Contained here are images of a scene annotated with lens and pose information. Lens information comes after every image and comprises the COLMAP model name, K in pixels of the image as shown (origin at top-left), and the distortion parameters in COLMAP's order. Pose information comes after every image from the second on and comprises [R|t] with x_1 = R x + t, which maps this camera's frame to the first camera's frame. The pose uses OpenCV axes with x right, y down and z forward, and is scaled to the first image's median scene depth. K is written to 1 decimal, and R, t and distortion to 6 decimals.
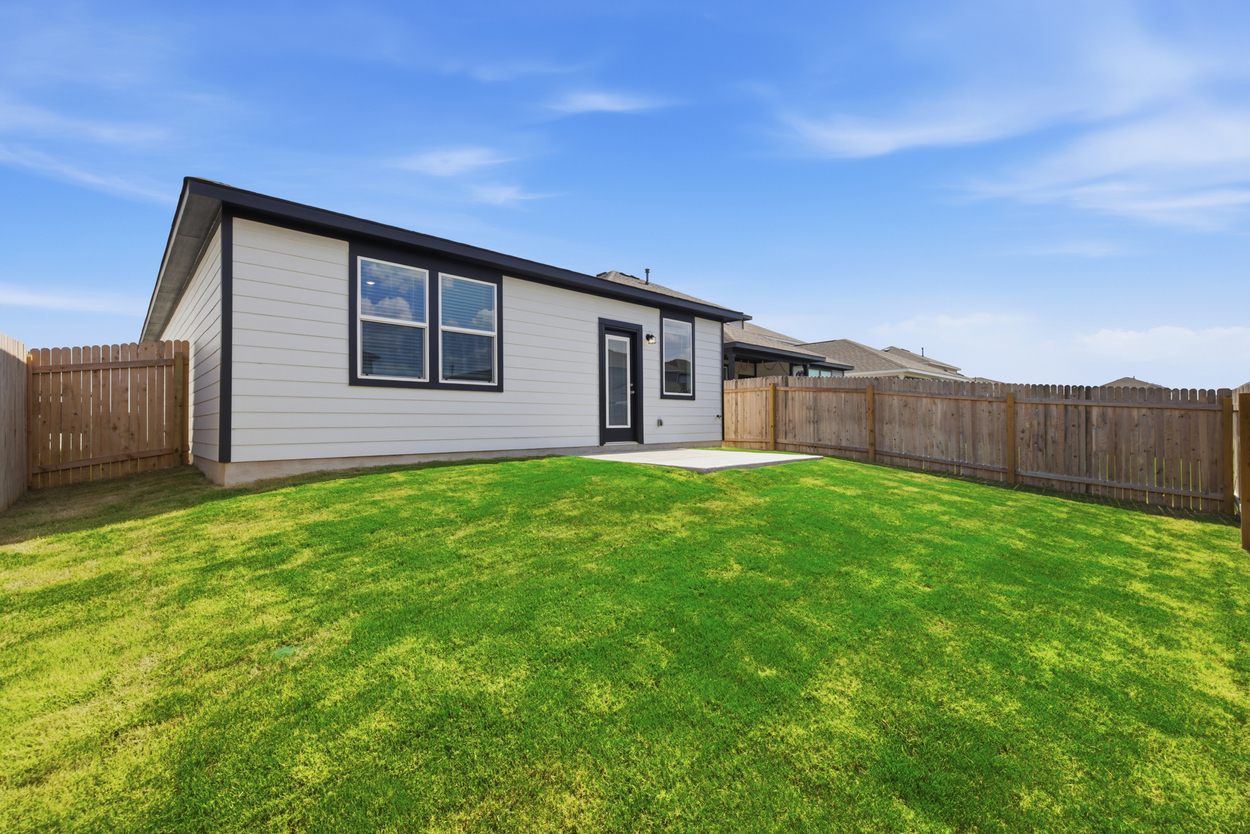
lens RADIAL K [[517.2, 0, 623.4], [0, 517.2, 403.4], [0, 0, 1]] dist [-0.000045, -0.000032]
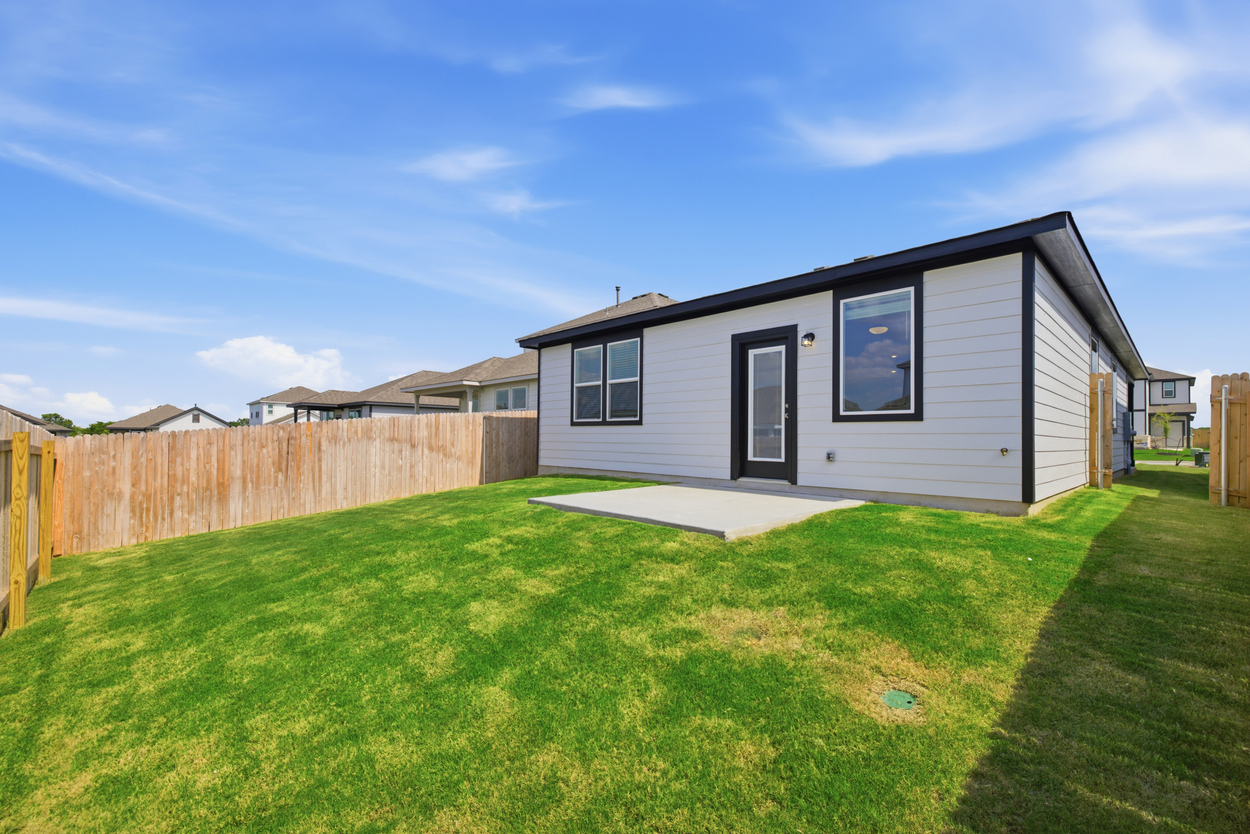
lens RADIAL K [[528.9, 0, 625.6], [0, 528.9, 419.8], [0, 0, 1]] dist [0.003086, 0.000115]
pose [[0.010931, -0.052087, -0.998583, 0.989840], [0.007750, 0.998617, -0.052004, 0.029504], [0.999910, -0.007170, 0.011320, 0.941446]]
